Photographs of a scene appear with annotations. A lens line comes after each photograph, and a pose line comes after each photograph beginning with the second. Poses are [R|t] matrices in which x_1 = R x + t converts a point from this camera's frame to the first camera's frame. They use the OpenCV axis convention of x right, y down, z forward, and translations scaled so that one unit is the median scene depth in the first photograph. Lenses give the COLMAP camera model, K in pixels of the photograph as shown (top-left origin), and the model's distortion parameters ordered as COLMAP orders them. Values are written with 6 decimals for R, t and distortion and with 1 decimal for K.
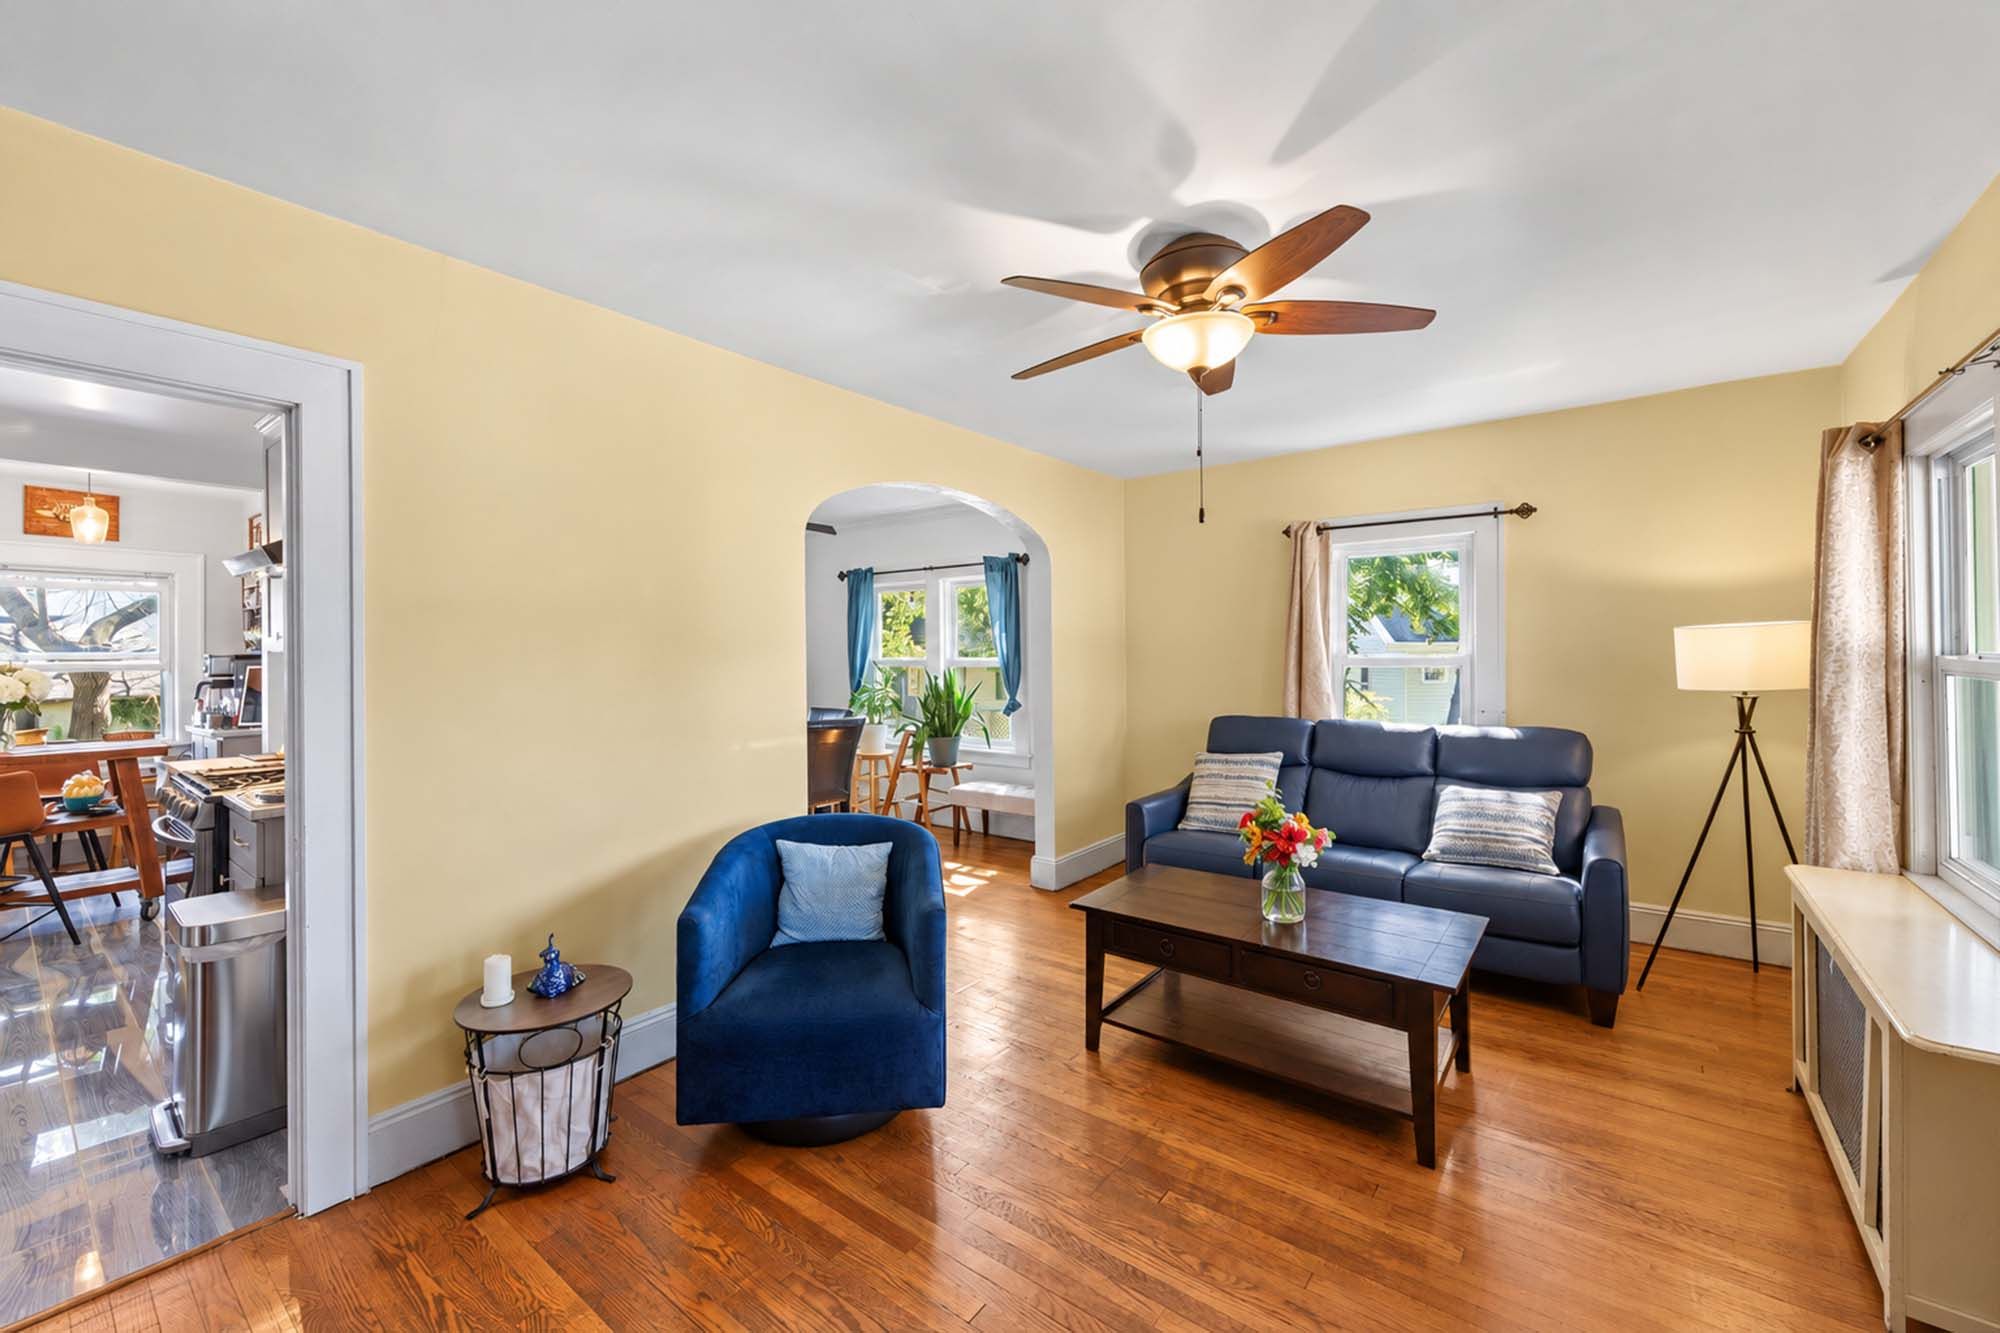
lens RADIAL K [[792.6, 0, 1004.3], [0, 792.6, 653.5], [0, 0, 1]] dist [-0.000844, 0.000466]
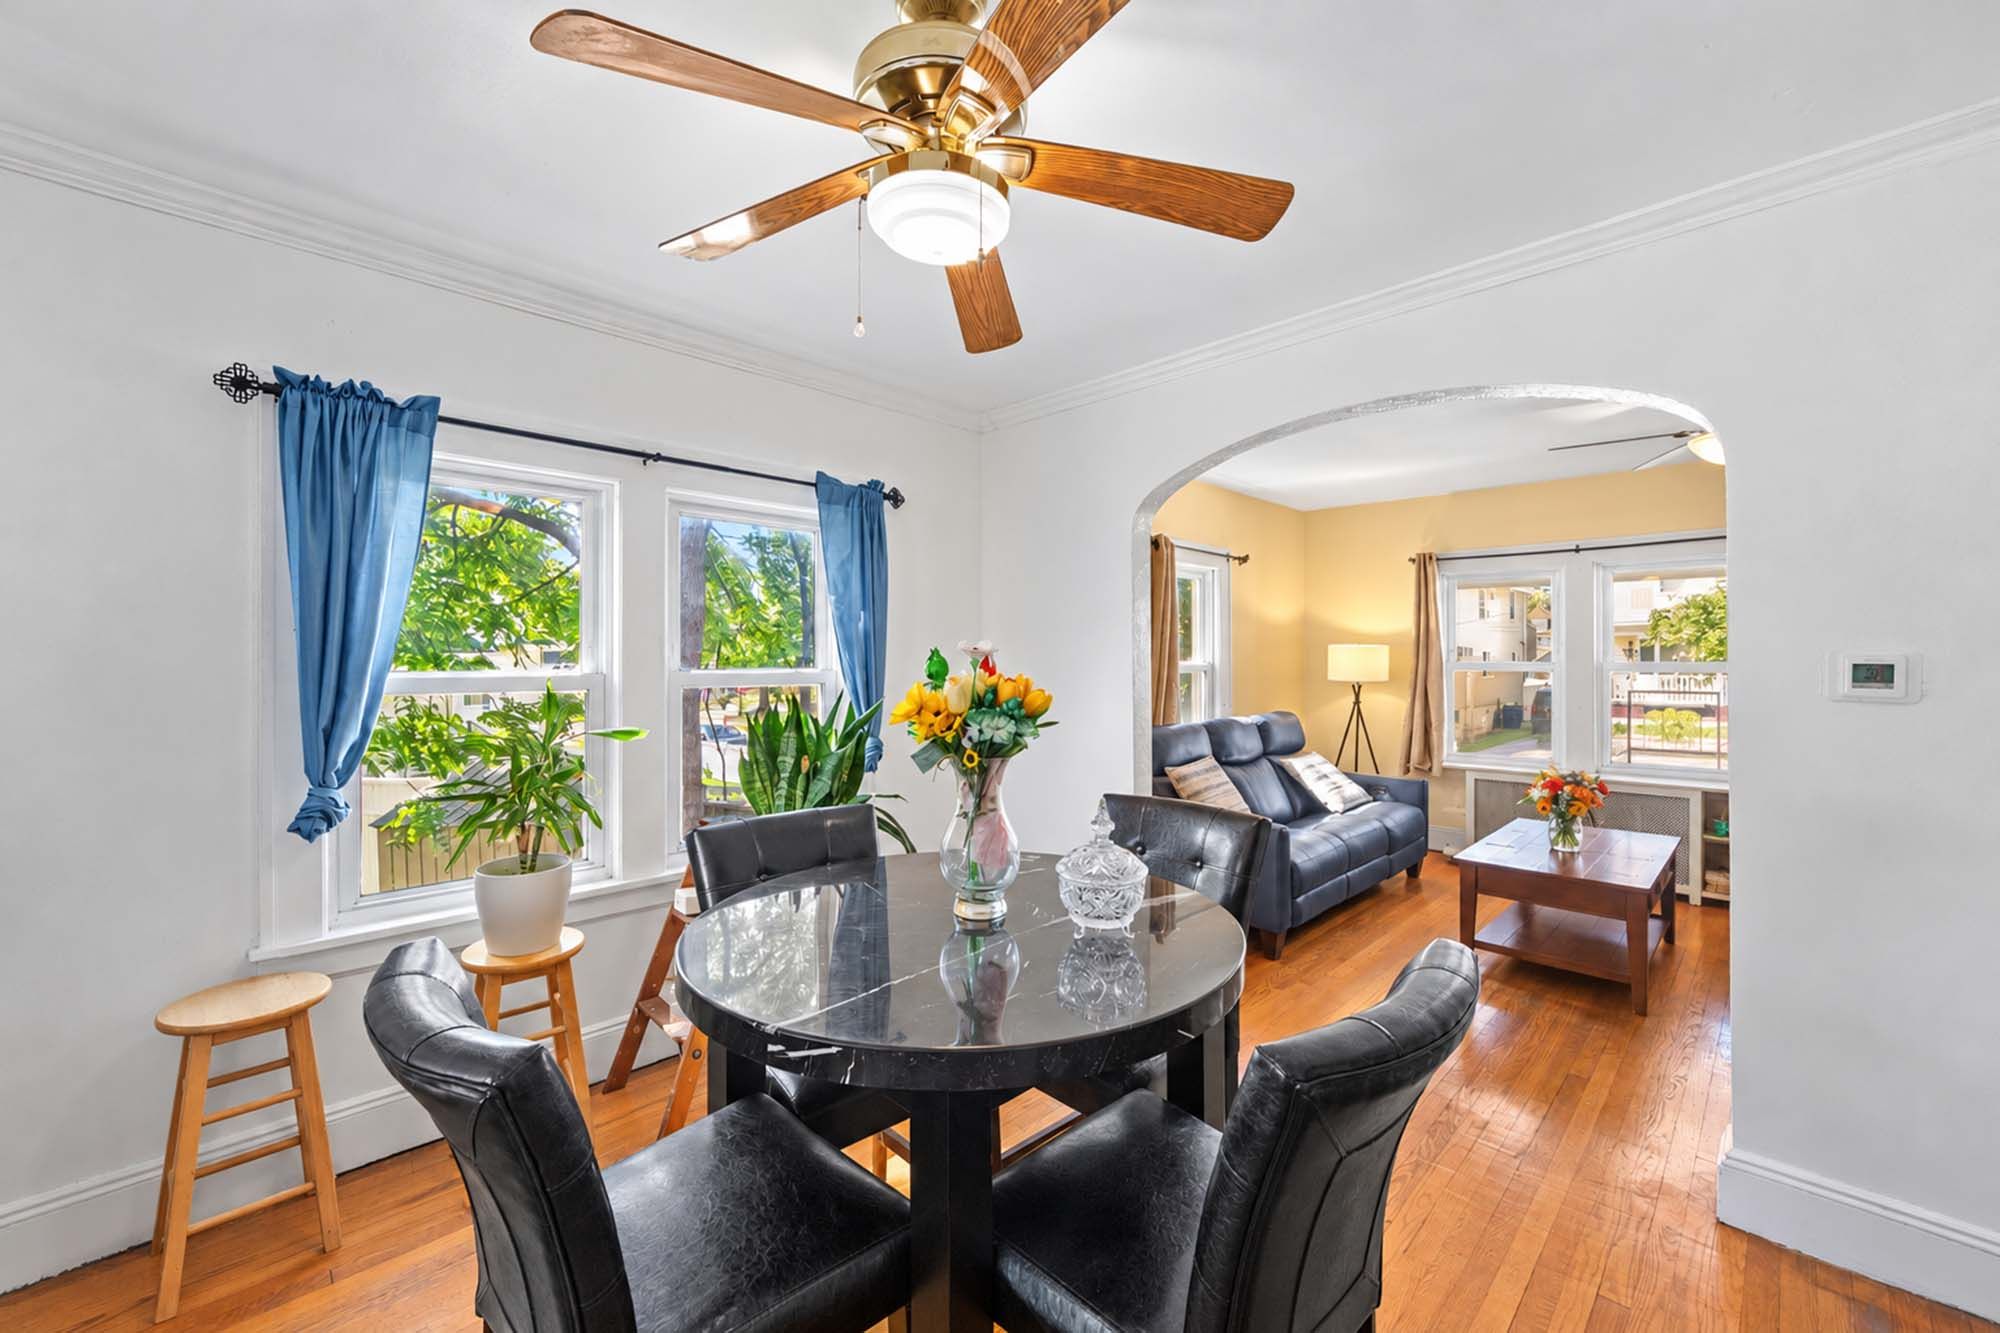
lens RADIAL K [[792.6, 0, 999.4], [0, 792.6, 654.7], [0, 0, 1]] dist [-0.000844, 0.000466]
pose [[0.133833, 0.013115, 0.990917, -0.586613], [0.007715, 0.999868, -0.014276, 0.004380], [-0.990974, 0.009556, 0.133714, 0.927794]]
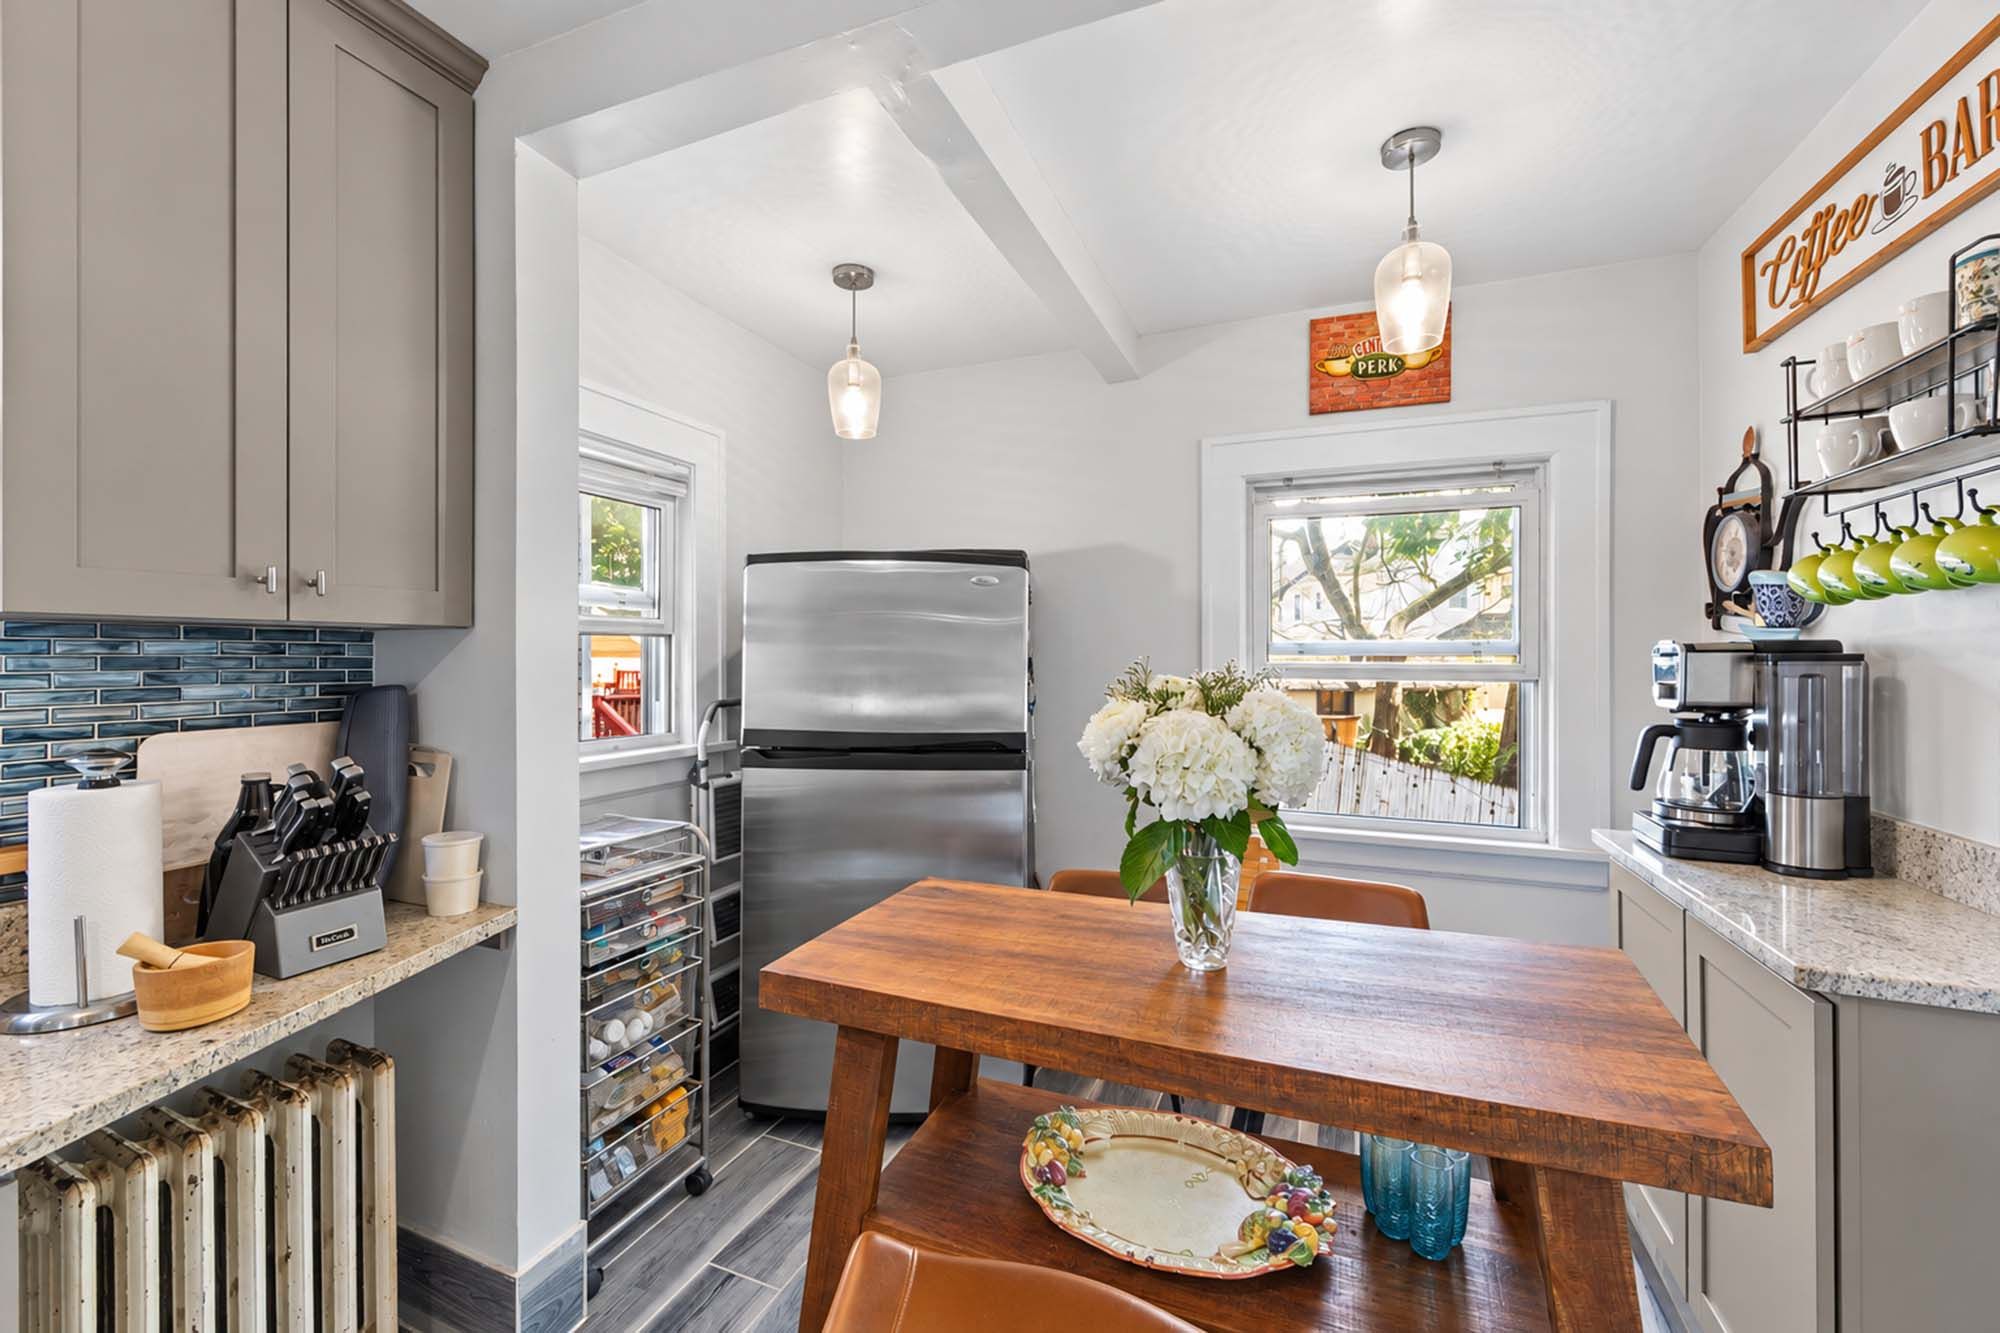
lens RADIAL K [[792.6, 0, 999.7], [0, 792.6, 658.2], [0, 0, 1]] dist [-0.000844, 0.000466]
pose [[0.258614, 0.012302, -0.965902, -0.746762], [-0.000621, 0.999921, 0.012569, 0.003491], [0.965981, -0.002651, 0.258601, 0.633741]]
